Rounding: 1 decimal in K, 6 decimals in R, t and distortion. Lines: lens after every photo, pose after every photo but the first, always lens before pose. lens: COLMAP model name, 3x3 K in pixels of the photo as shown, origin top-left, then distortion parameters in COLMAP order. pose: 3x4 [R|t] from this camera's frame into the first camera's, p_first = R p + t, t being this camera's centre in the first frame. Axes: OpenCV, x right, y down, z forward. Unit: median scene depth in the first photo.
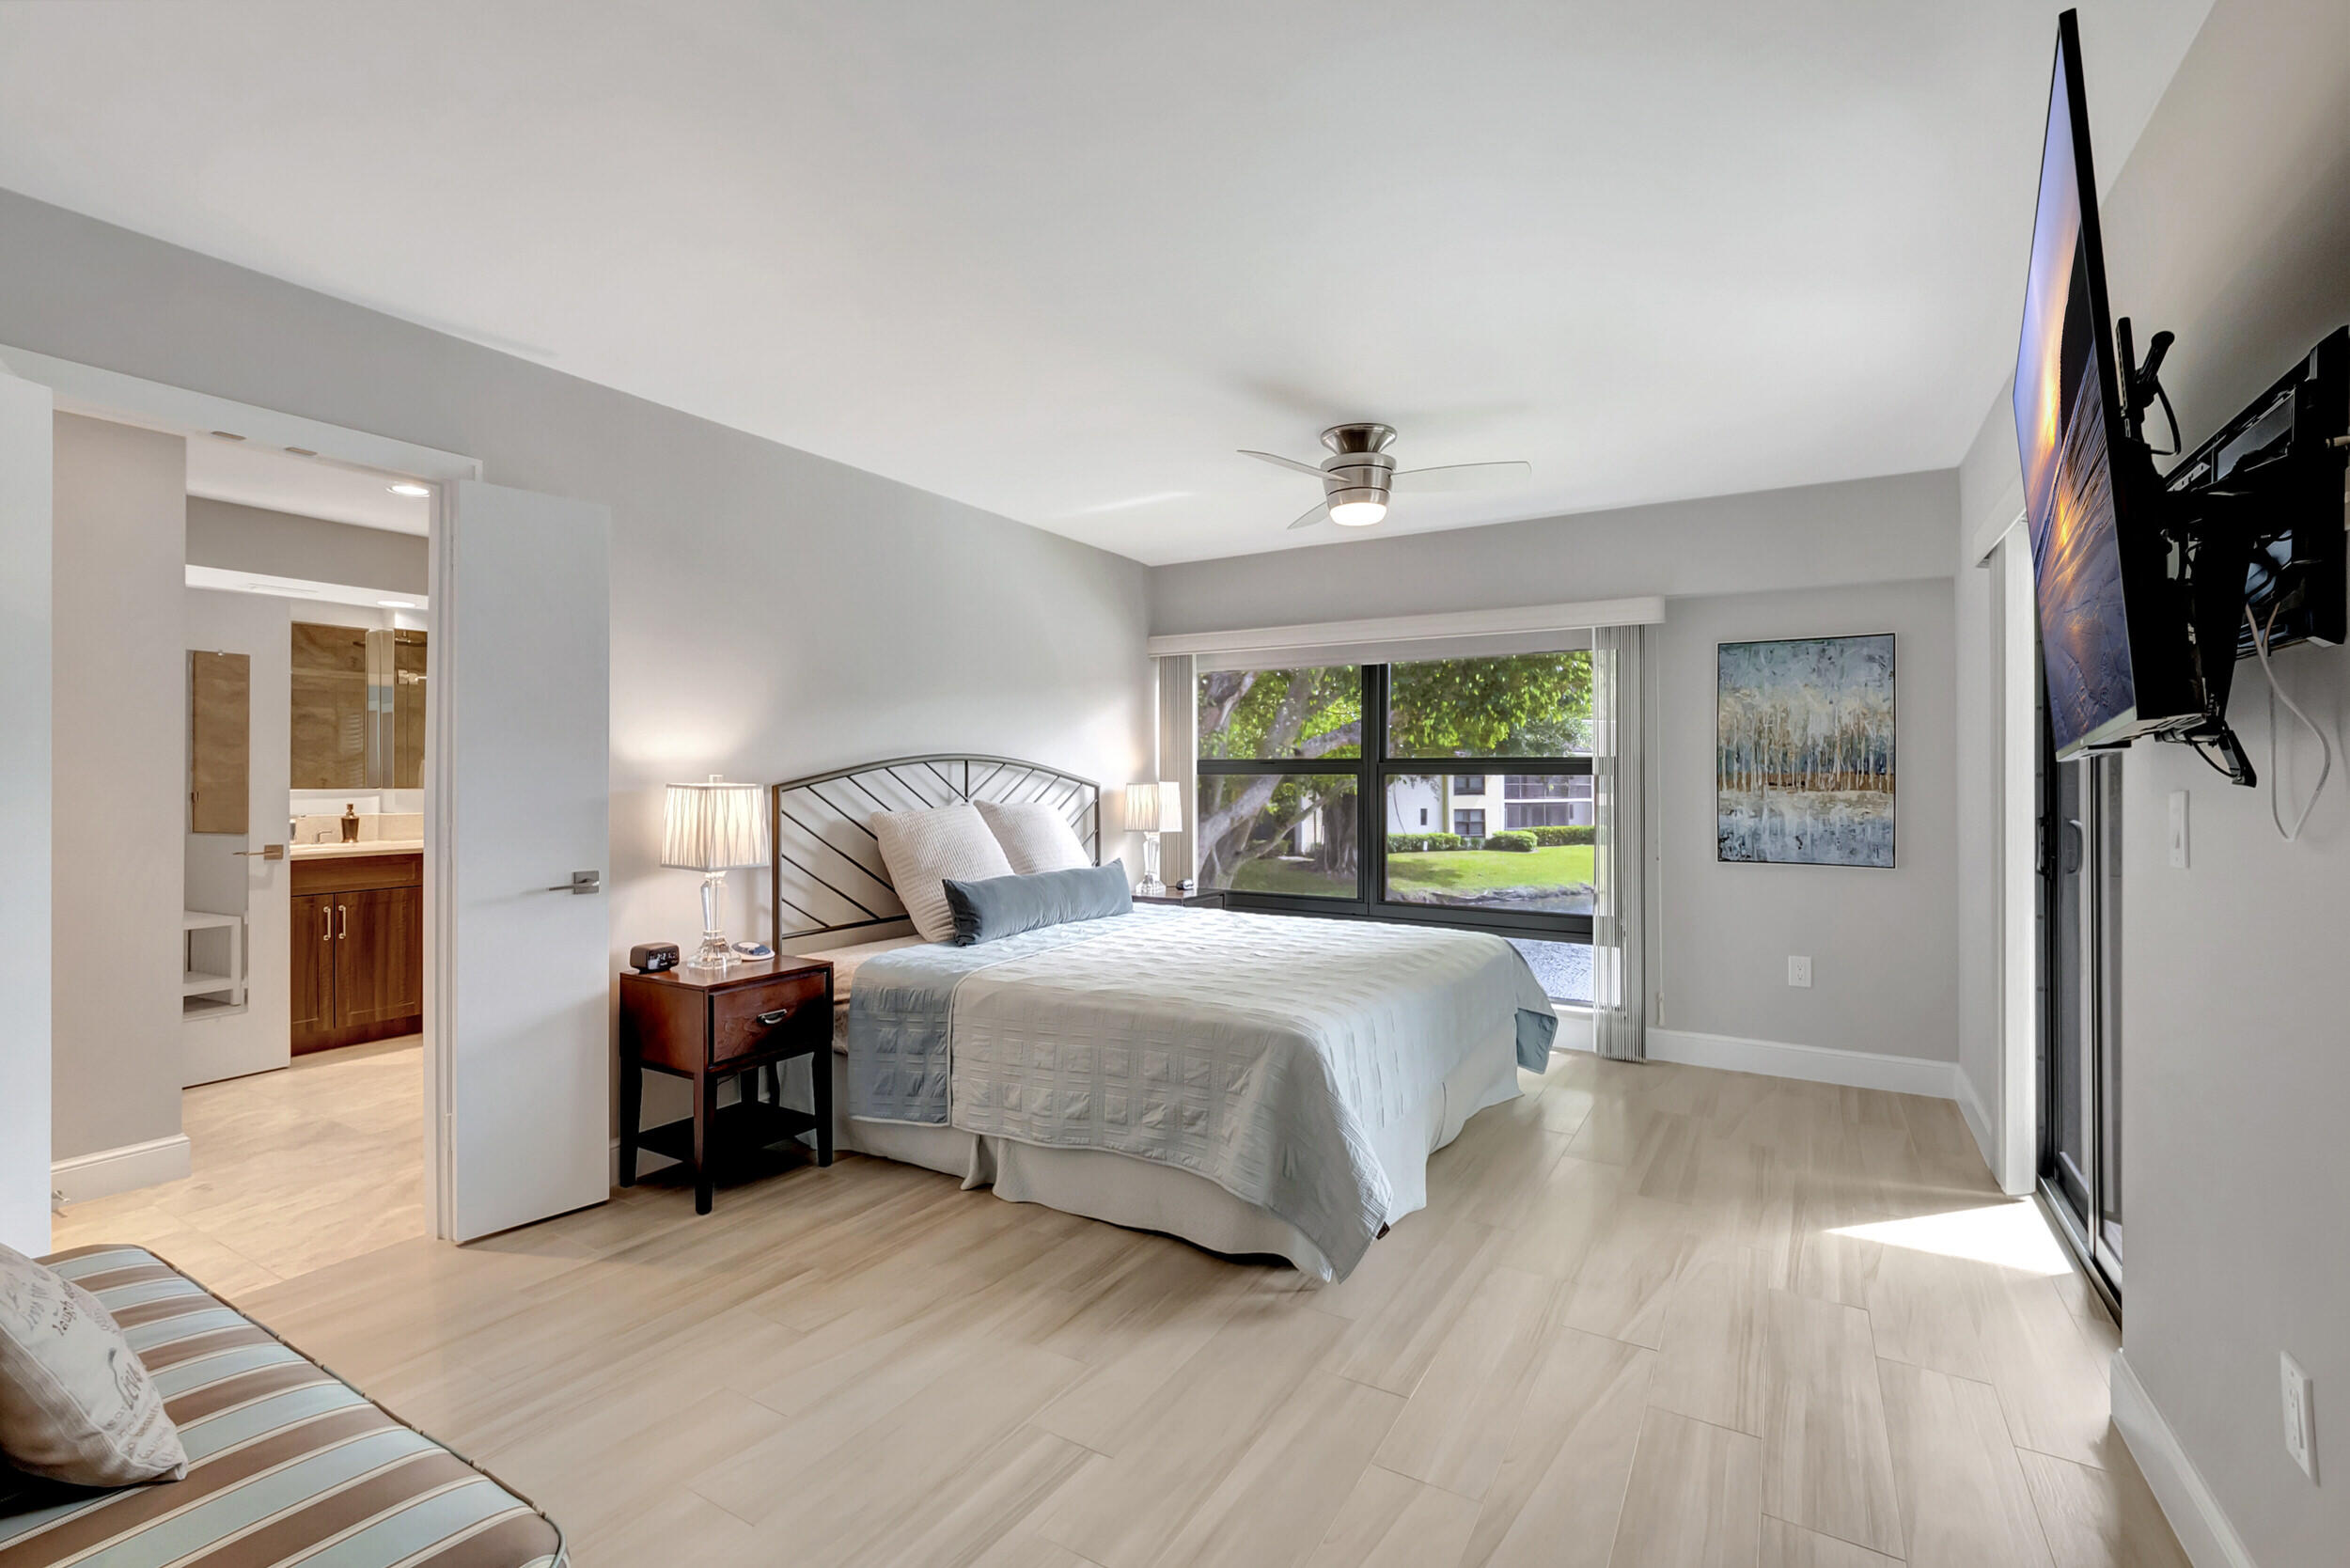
lens RADIAL K [[1034.8, 0, 1156.7], [0, 1034.8, 760.1], [0, 0, 1]] dist [0.000558, 0.000044]
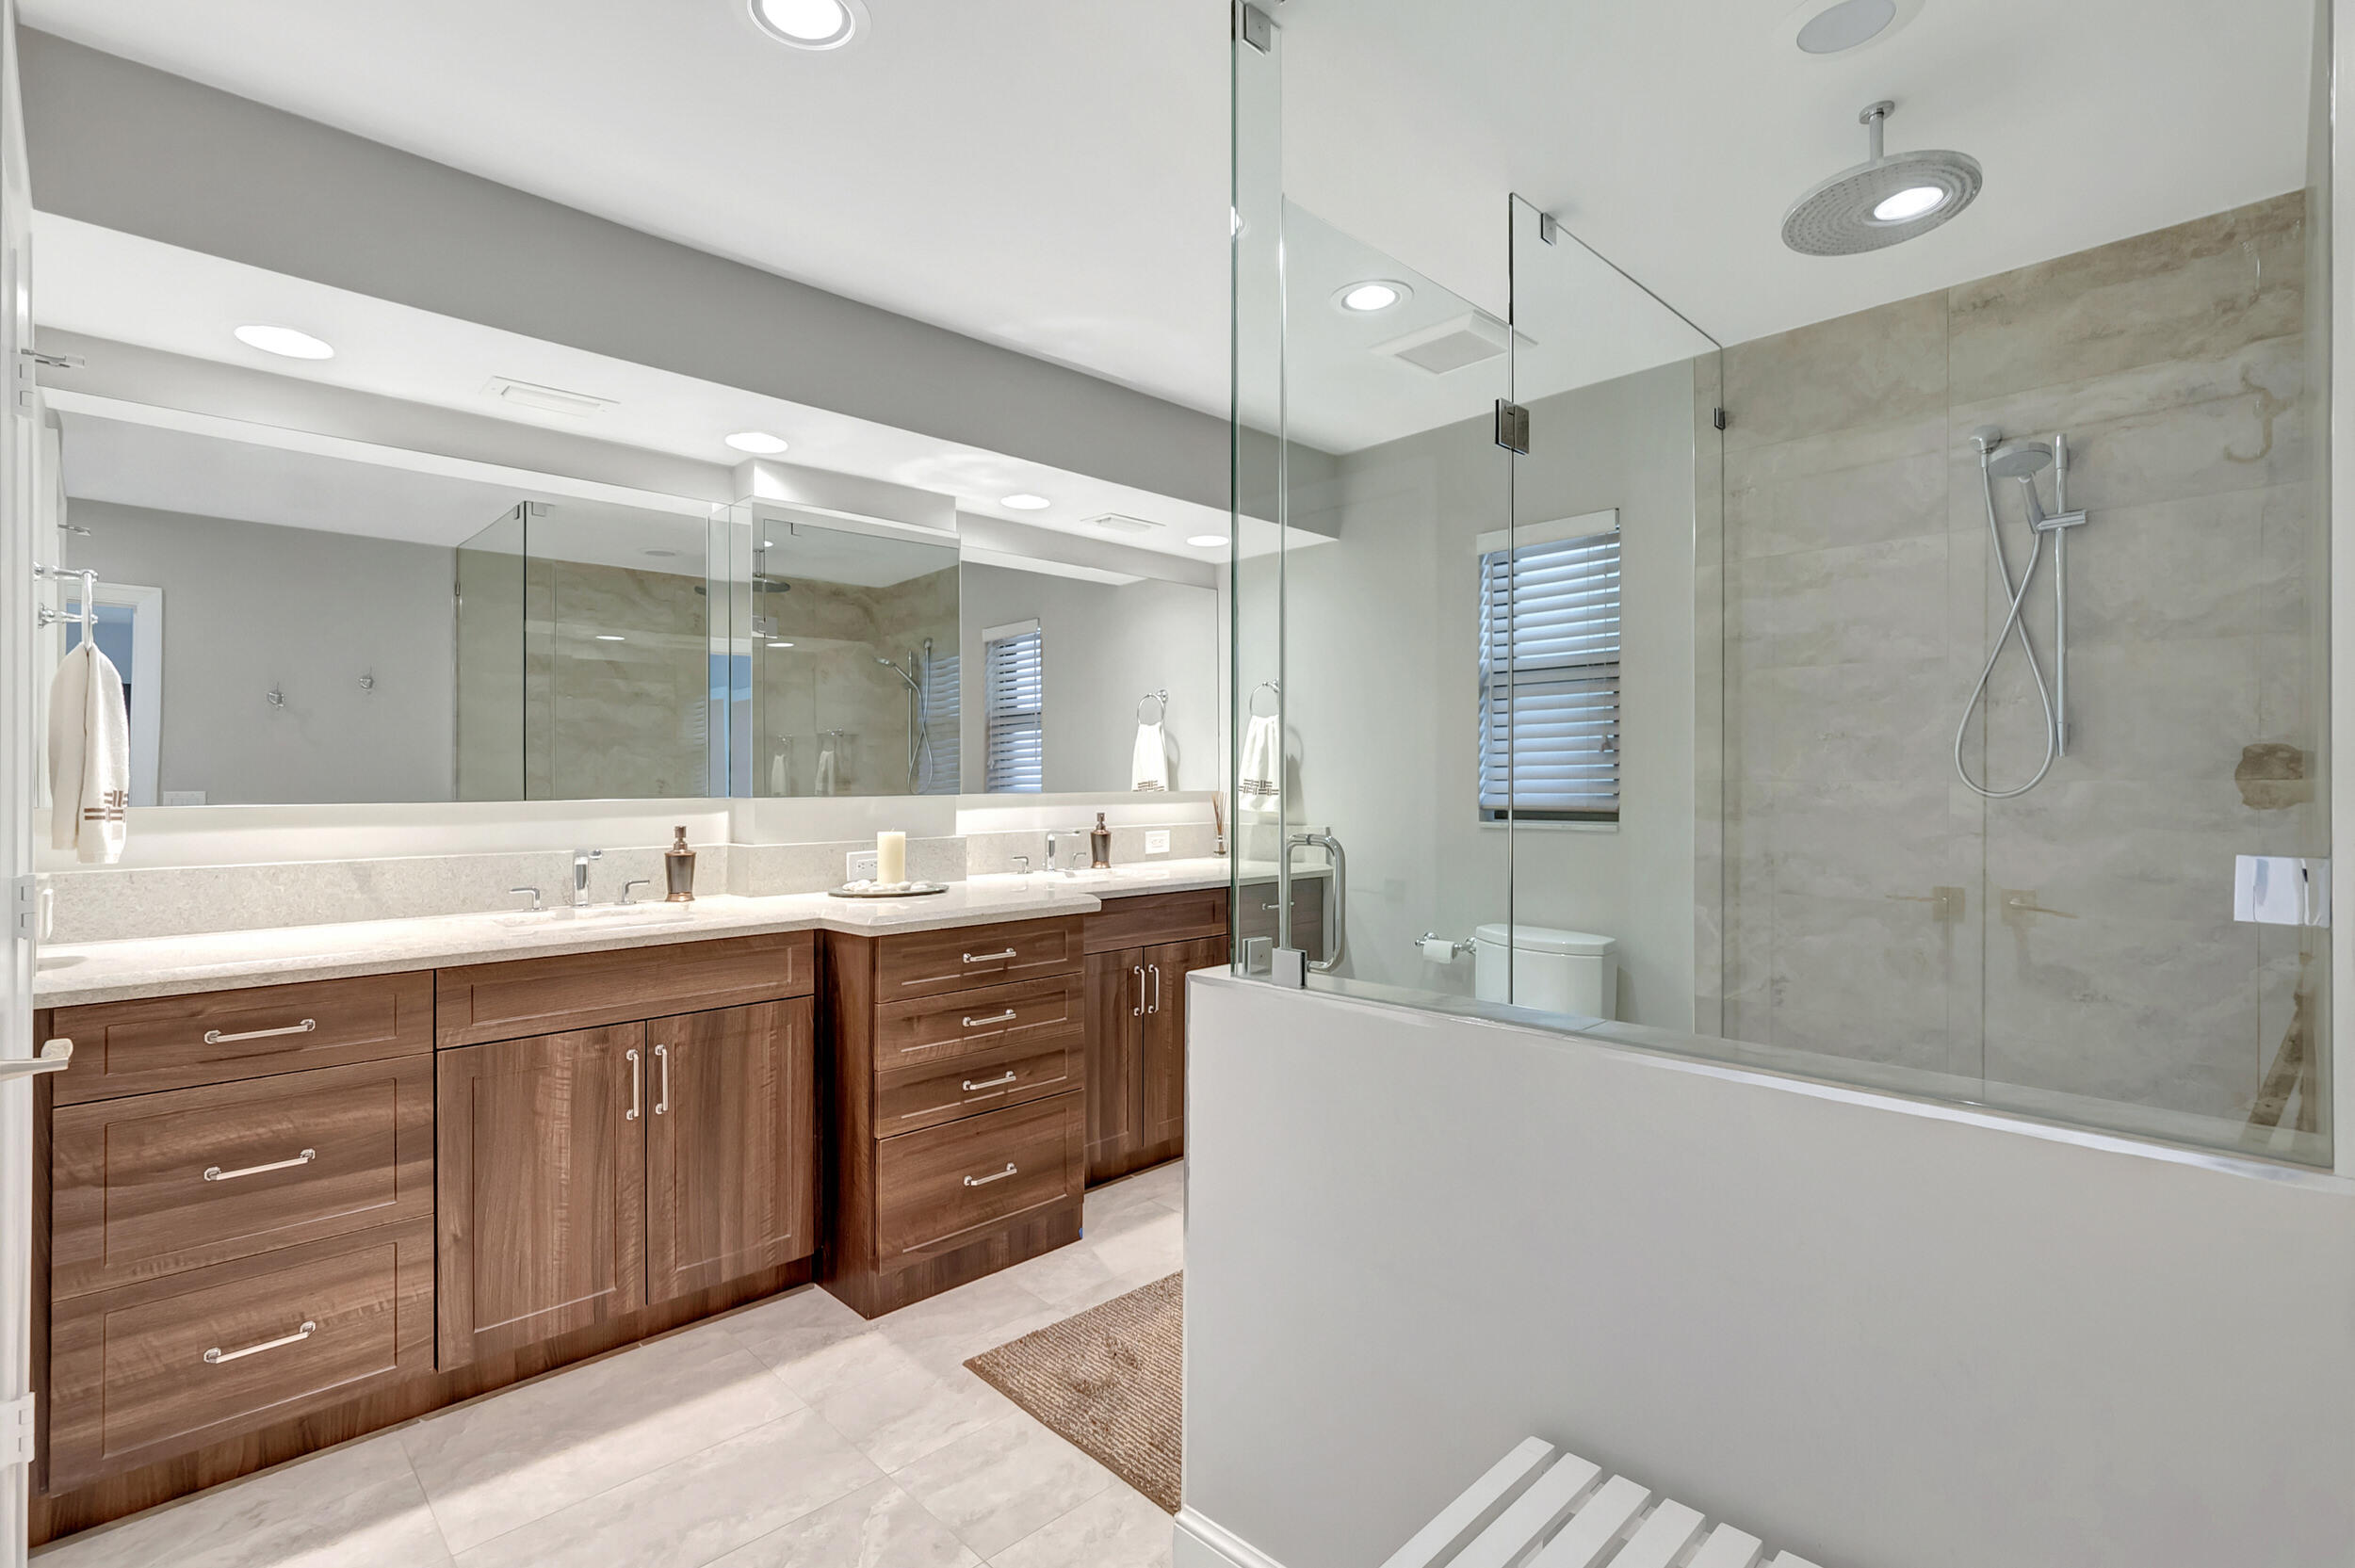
lens RADIAL K [[1074.2, 0, 1171.2], [0, 1074.2, 745.0], [0, 0, 1]] dist [-0.001732, 0.025886]
pose [[0.969003, -0.010042, -0.246845, -0.421028], [0.006730, 0.999876, -0.014256, 0.011774], [0.246957, 0.012153, 0.968950, 0.556604]]
